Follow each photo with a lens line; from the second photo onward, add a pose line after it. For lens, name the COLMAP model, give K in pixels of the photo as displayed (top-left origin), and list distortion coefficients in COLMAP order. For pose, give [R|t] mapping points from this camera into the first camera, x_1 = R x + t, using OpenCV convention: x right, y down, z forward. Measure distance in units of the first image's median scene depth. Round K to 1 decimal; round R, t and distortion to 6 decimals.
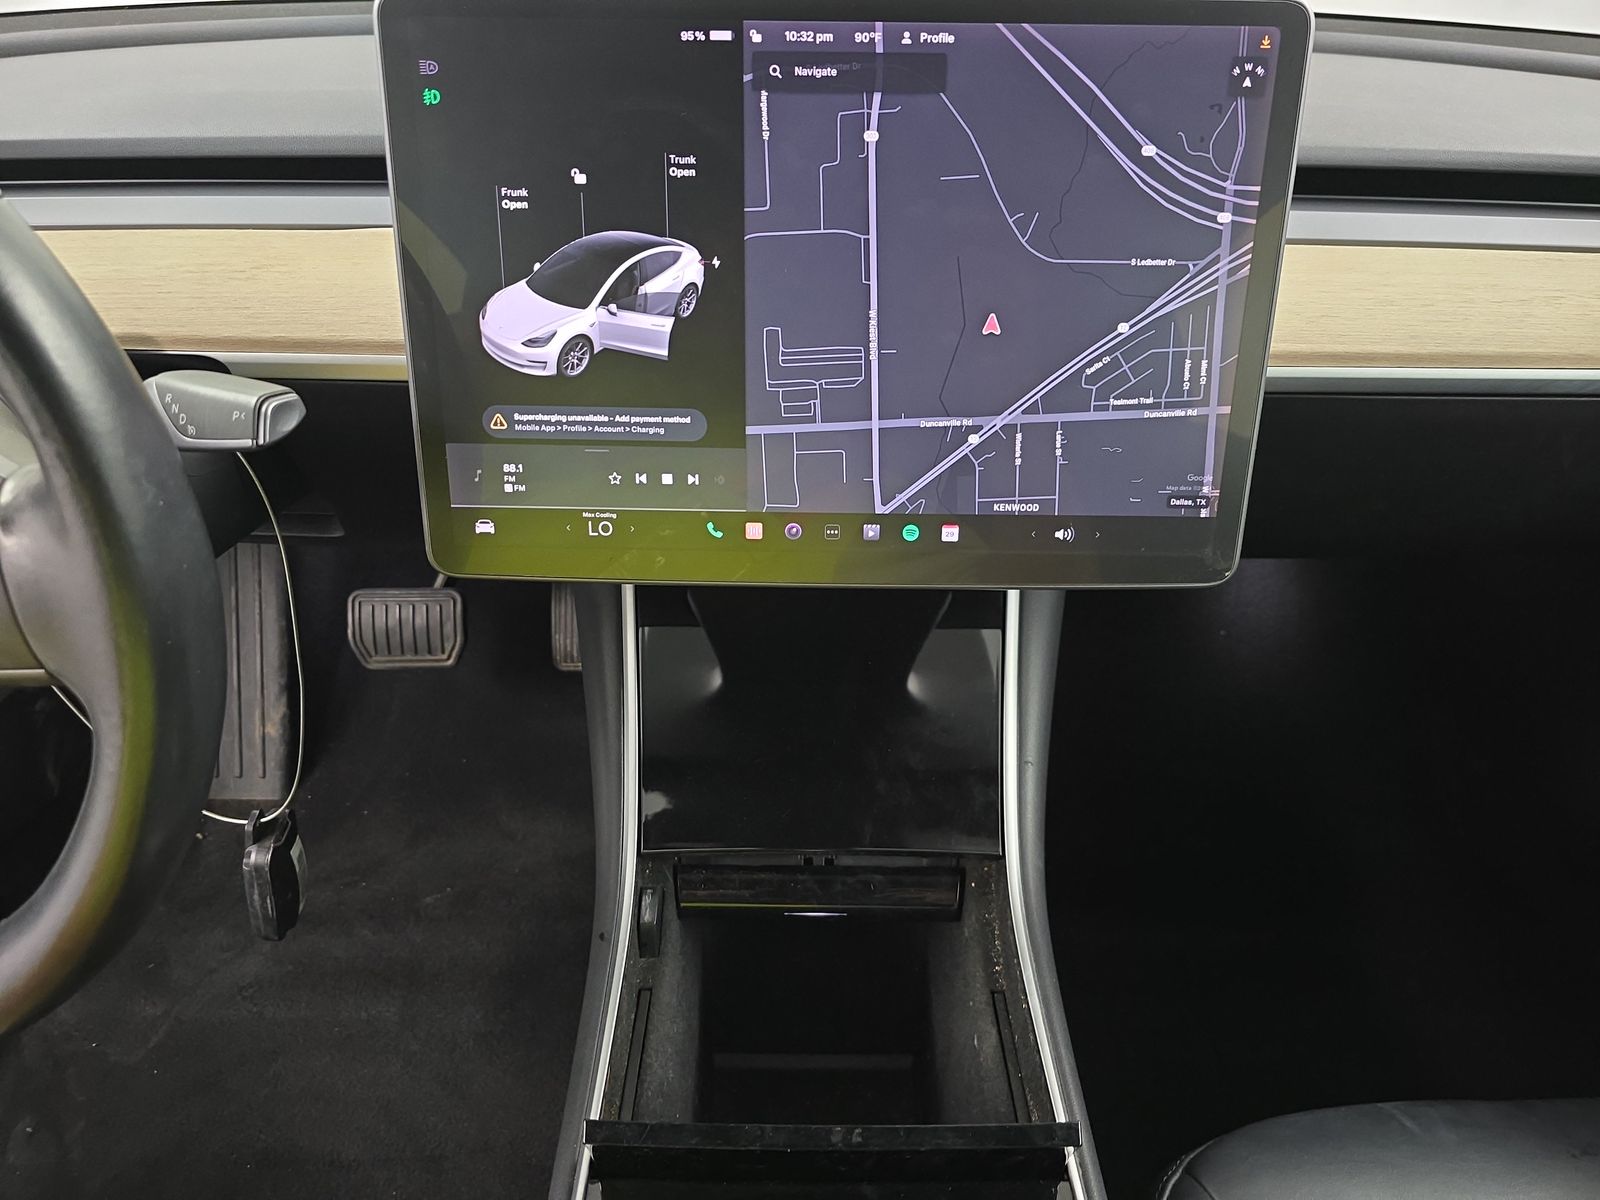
lens RADIAL K [[1088.0, 0, 816.1], [0, 1088.0, 617.3], [0, 0, 1]] dist [0.006784, -0.007035]
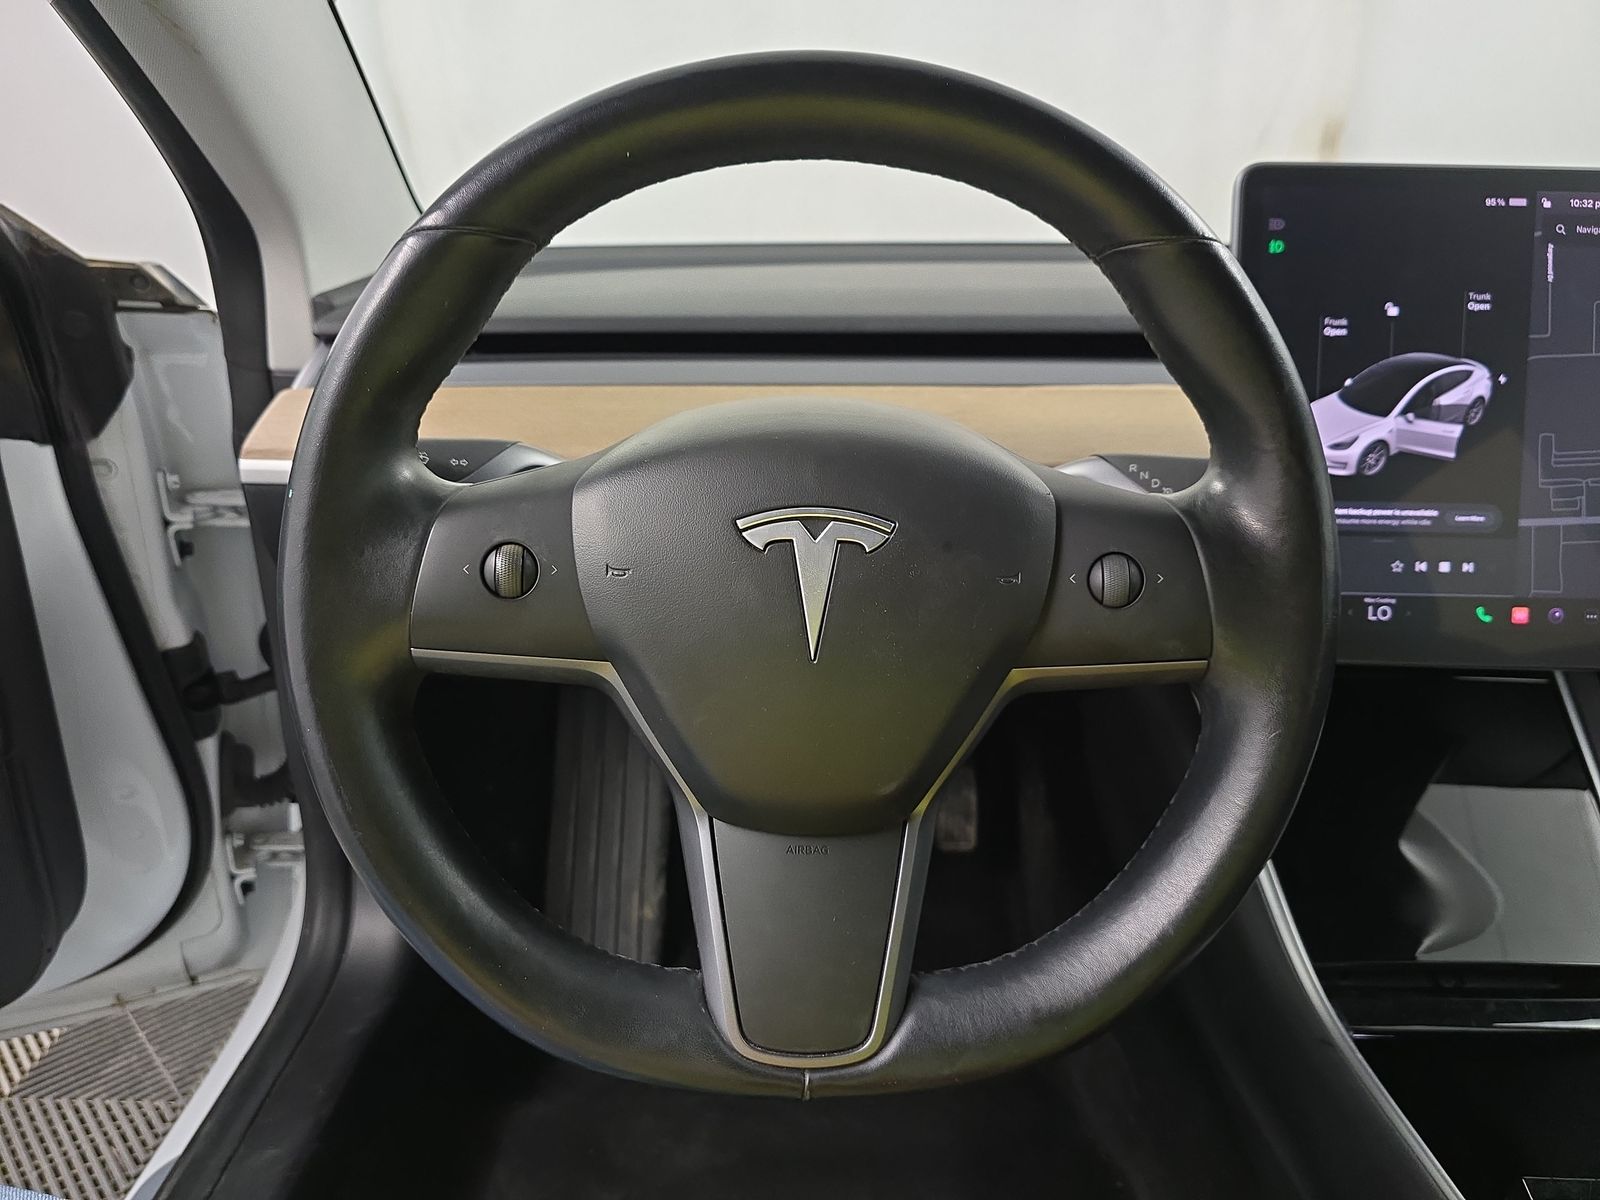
lens RADIAL K [[1088.0, 0, 806.9], [0, 1088.0, 606.5], [0, 0, 1]] dist [0.006784, -0.007035]
pose [[0.999830, 0.002399, 0.018302, -0.847898], [0.002437, 0.965685, -0.259705, 0.208240], [-0.018297, 0.259705, 0.965515, -0.050058]]
